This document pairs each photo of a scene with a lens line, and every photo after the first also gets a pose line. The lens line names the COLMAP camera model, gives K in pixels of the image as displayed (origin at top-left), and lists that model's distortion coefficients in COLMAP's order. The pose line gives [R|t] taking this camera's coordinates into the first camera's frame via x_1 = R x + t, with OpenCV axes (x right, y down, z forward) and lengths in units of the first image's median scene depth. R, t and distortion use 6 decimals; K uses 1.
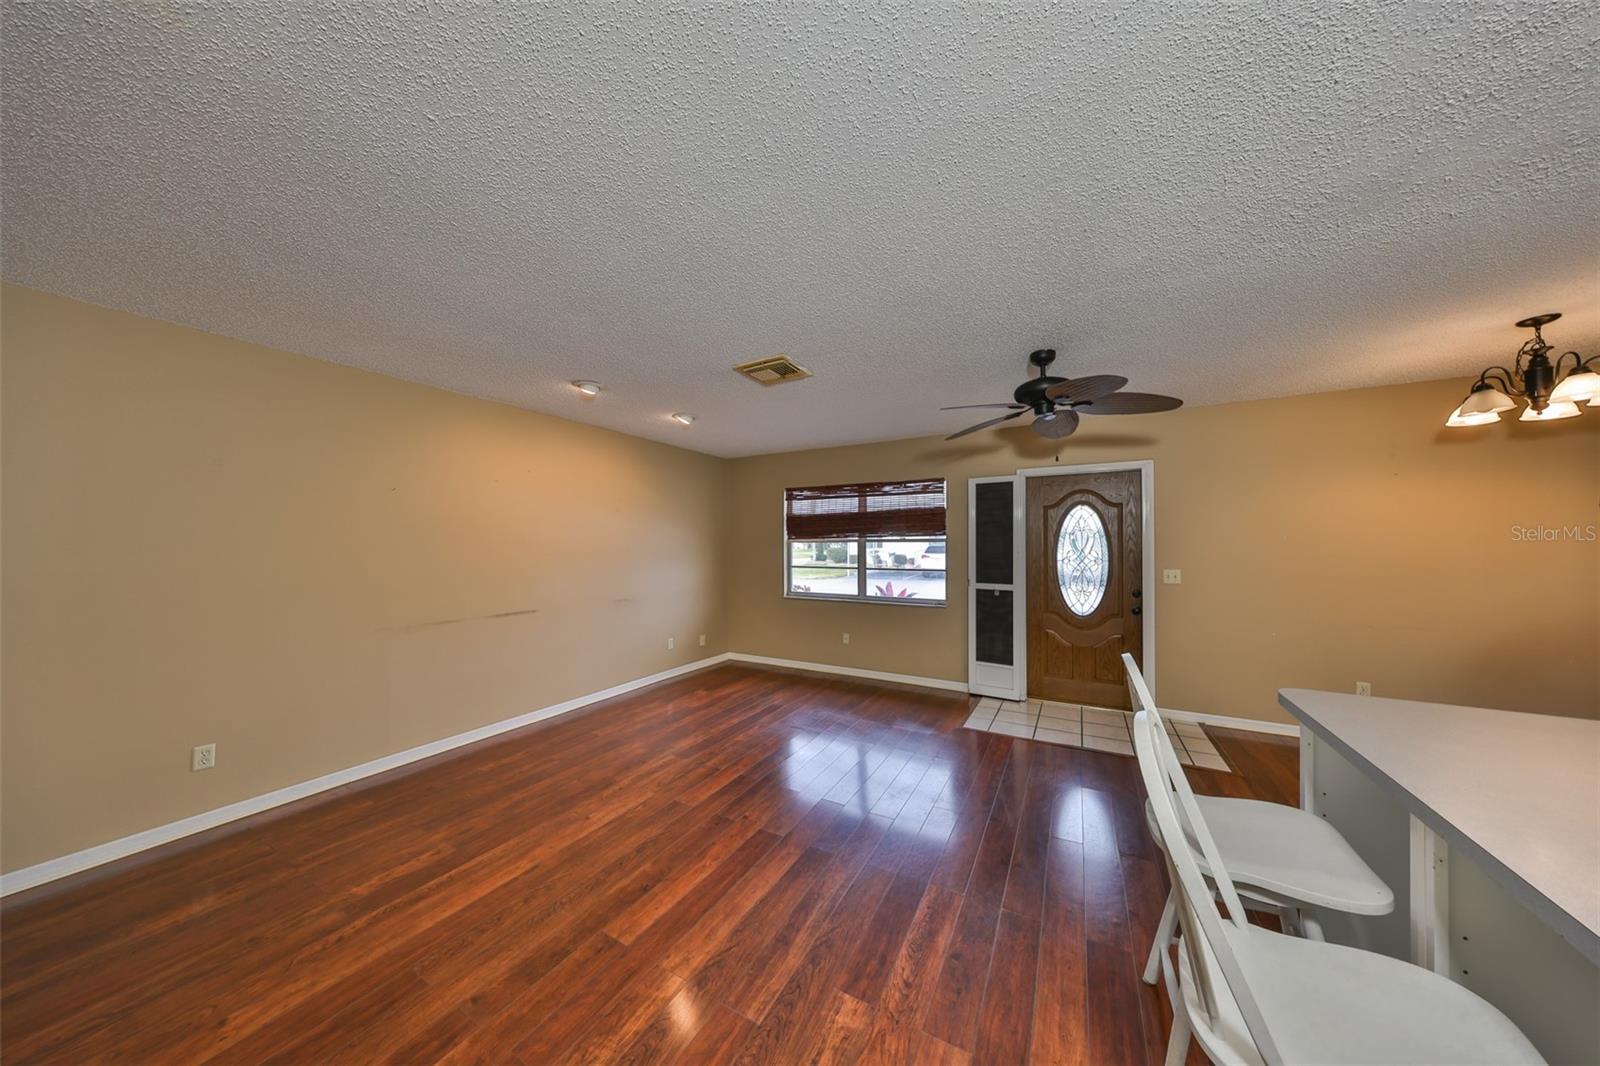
lens RADIAL K [[493.8, 0, 798.7], [0, 493.8, 536.5], [0, 0, 1]] dist [-0.000787, -0.000058]
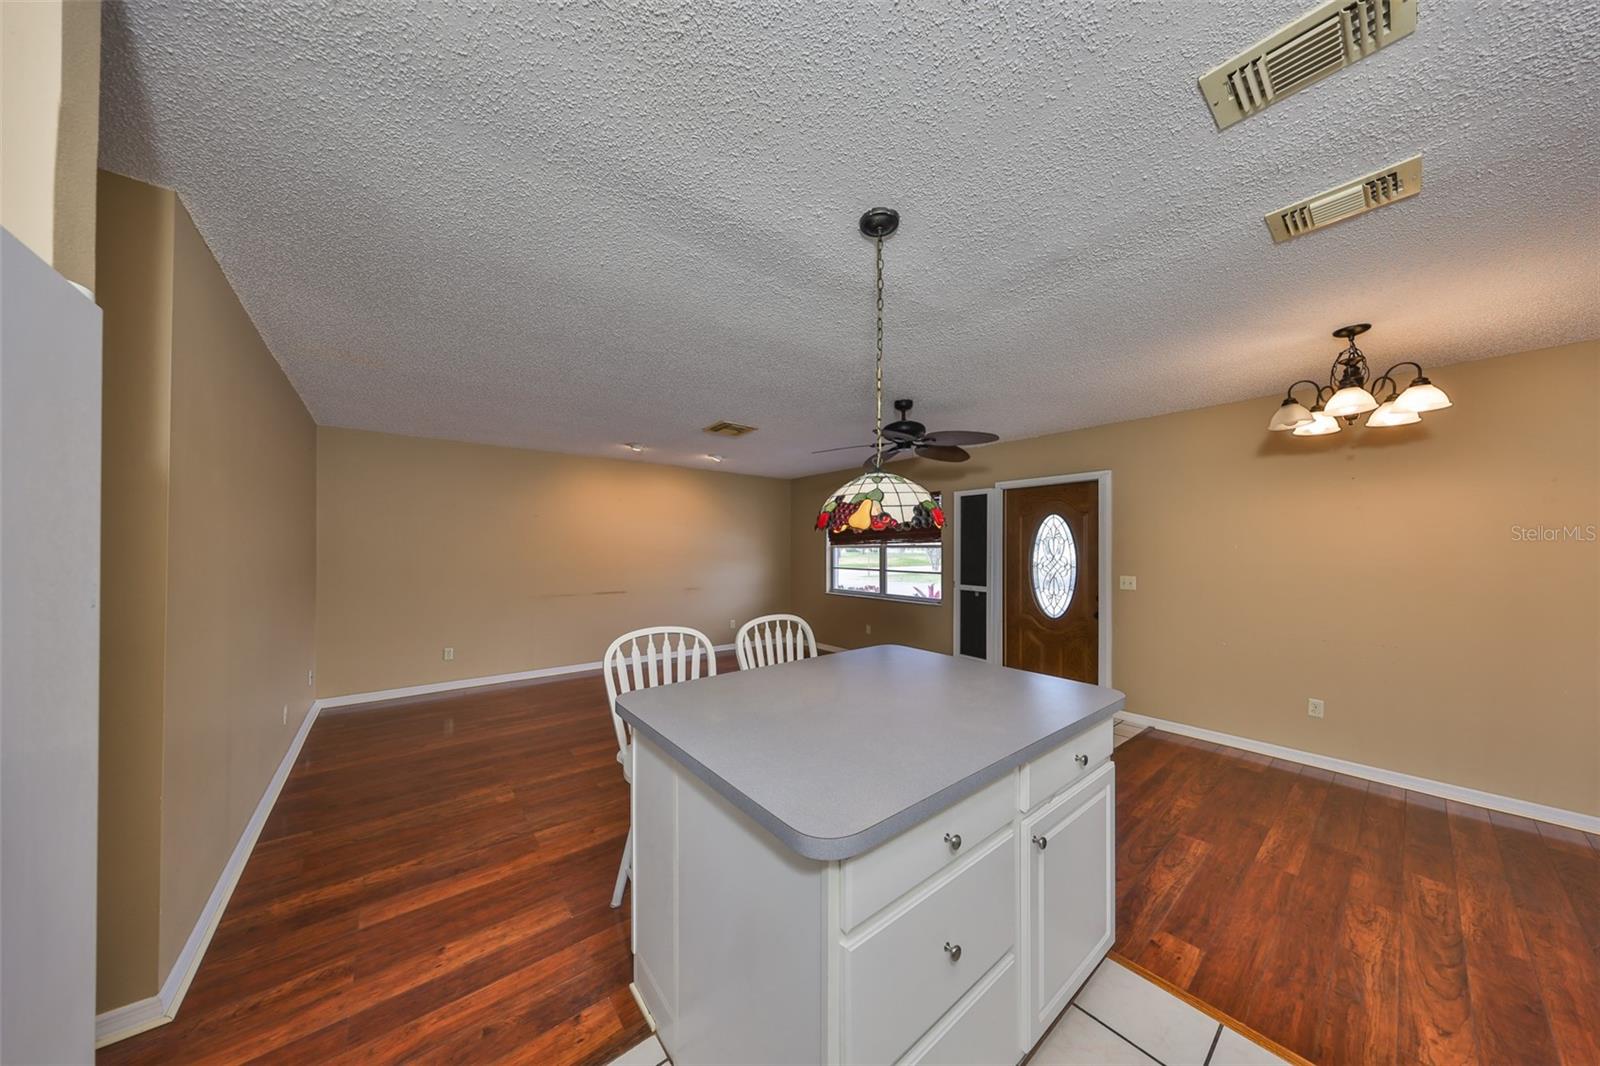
lens RADIAL K [[504.0, 0, 794.3], [0, 504.0, 548.4], [0, 0, 1]] dist [0.009267, 0.000065]
pose [[0.927223, 0.007468, -0.374436, 0.459589], [-0.002798, 0.999911, 0.013014, -0.002273], [0.374500, -0.011019, 0.927161, -0.217426]]
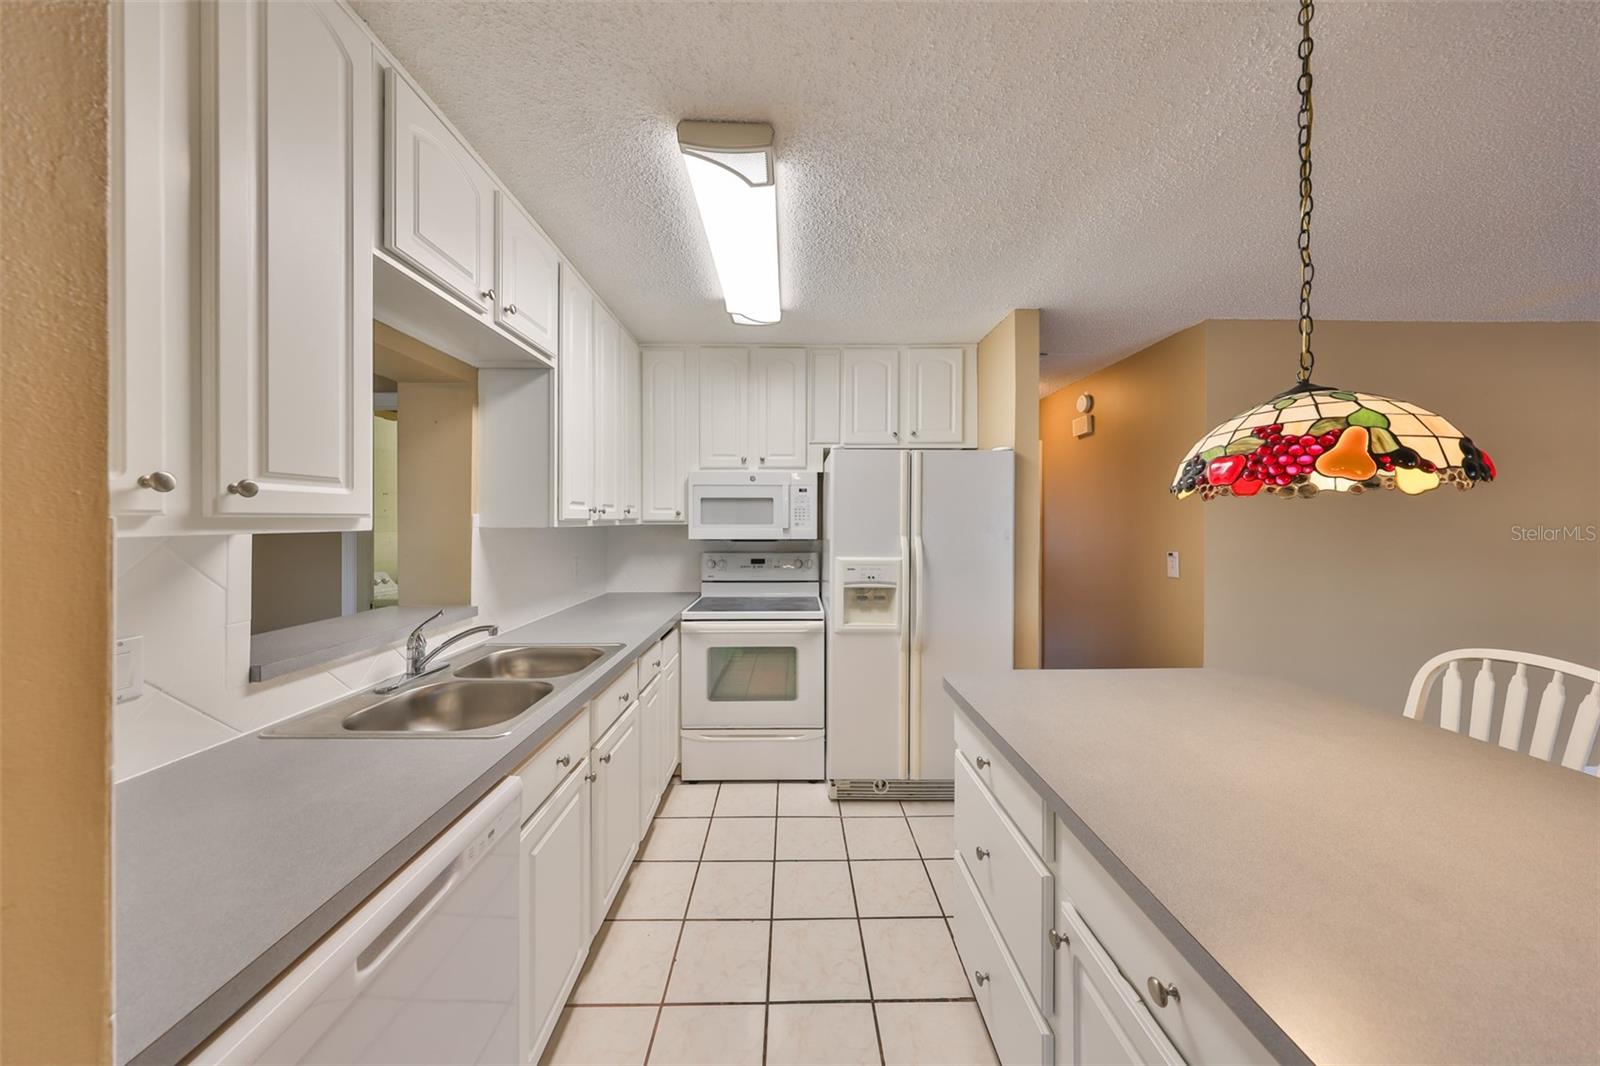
lens RADIAL K [[508.0, 0, 799.1], [0, 508.0, 521.2], [0, 0, 1]] dist [0.000419, -0.000014]
pose [[-0.869073, 0.005638, -0.494651, 0.677913], [0.010321, 0.999924, -0.006737, 0.000377], [0.494575, -0.010961, -0.869066, 0.263368]]
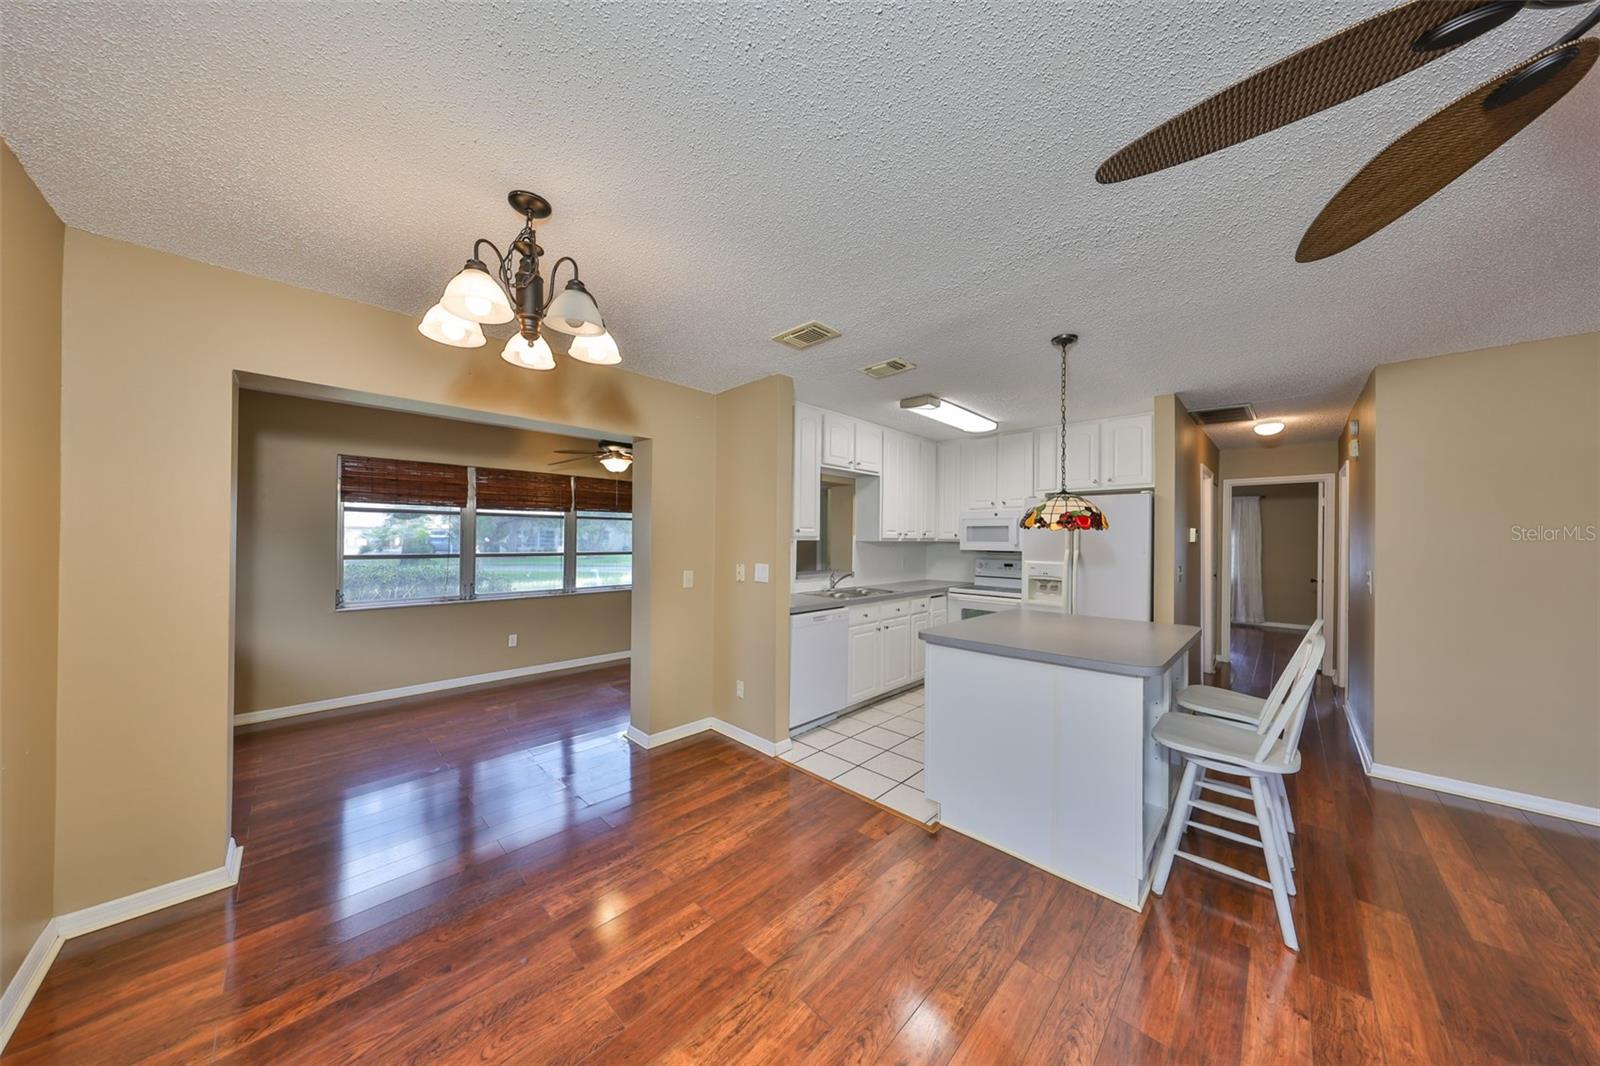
lens RADIAL K [[493.8, 0, 798.7], [0, 493.8, 536.5], [0, 0, 1]] dist [-0.000787, -0.000058]
pose [[-0.965357, -0.002295, 0.260922, 0.533424], [-0.007361, 0.999803, -0.018437, 0.011304], [-0.260828, -0.019719, -0.965184, 0.842483]]
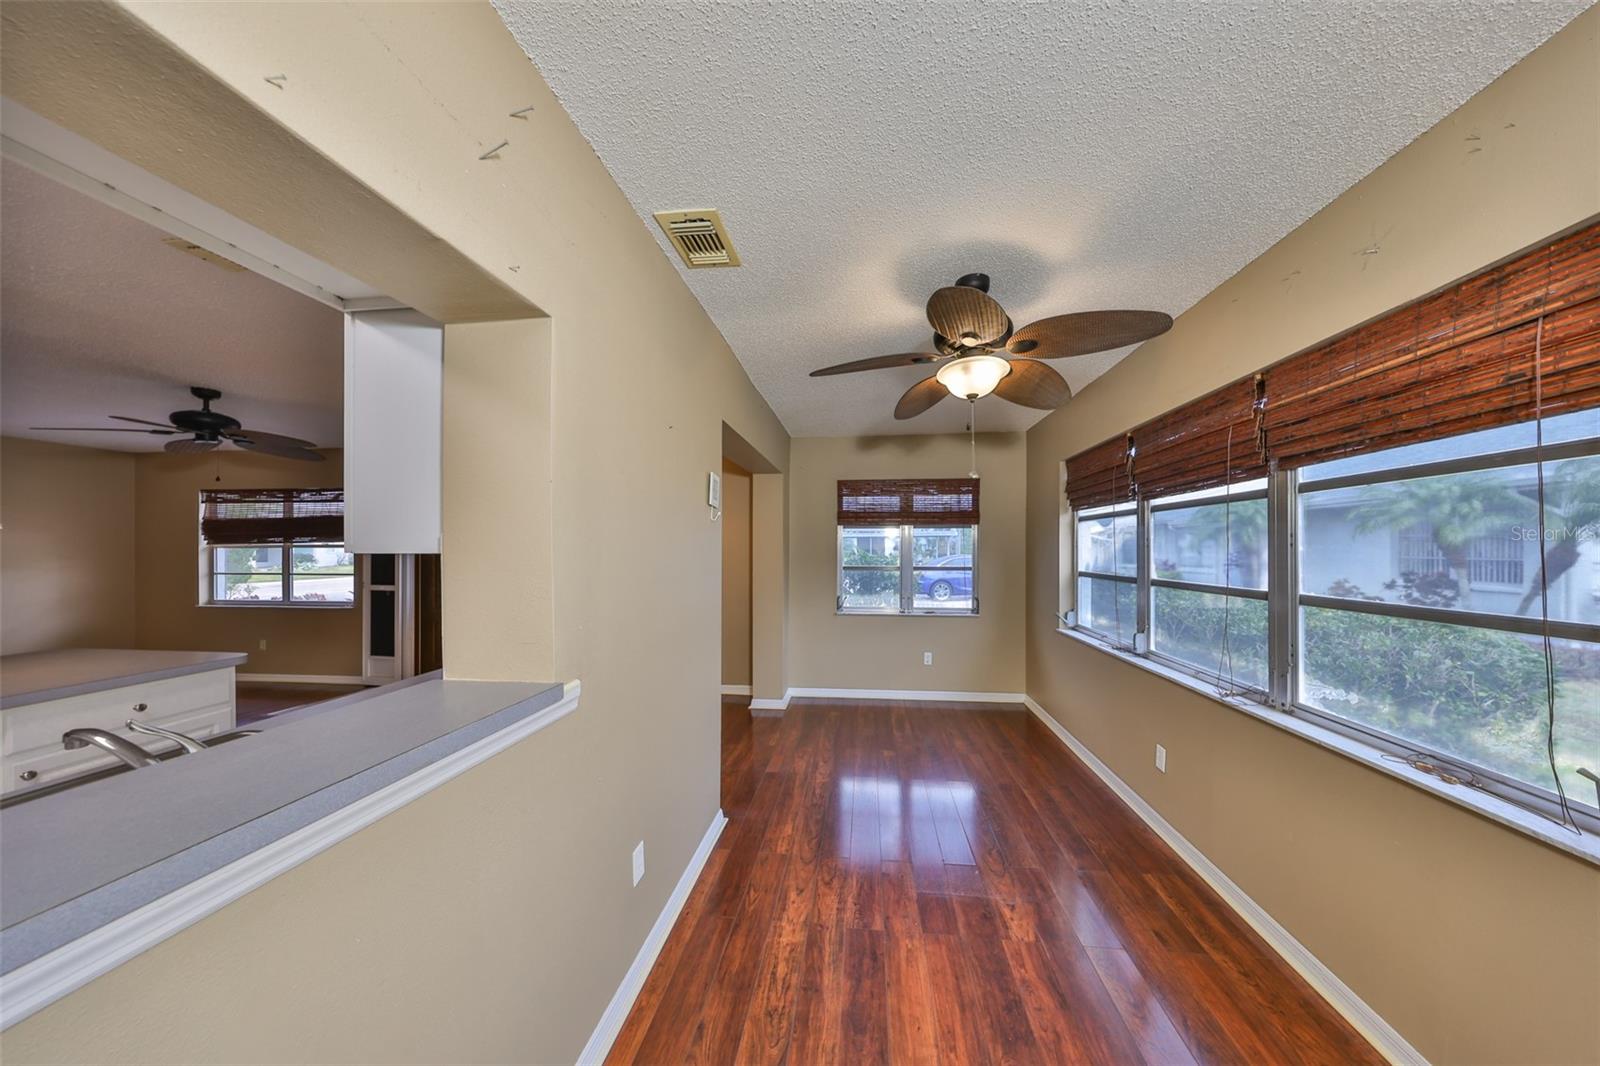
lens RADIAL K [[508.1, 0, 817.8], [0, 508.1, 544.6], [0, 0, 1]] dist [0.000717, 0.000057]
pose [[0.917522, 0.006557, 0.397632, 0.864129], [-0.008215, 0.999963, 0.002465, -0.007388], [-0.397601, -0.005528, 0.917542, -0.461182]]
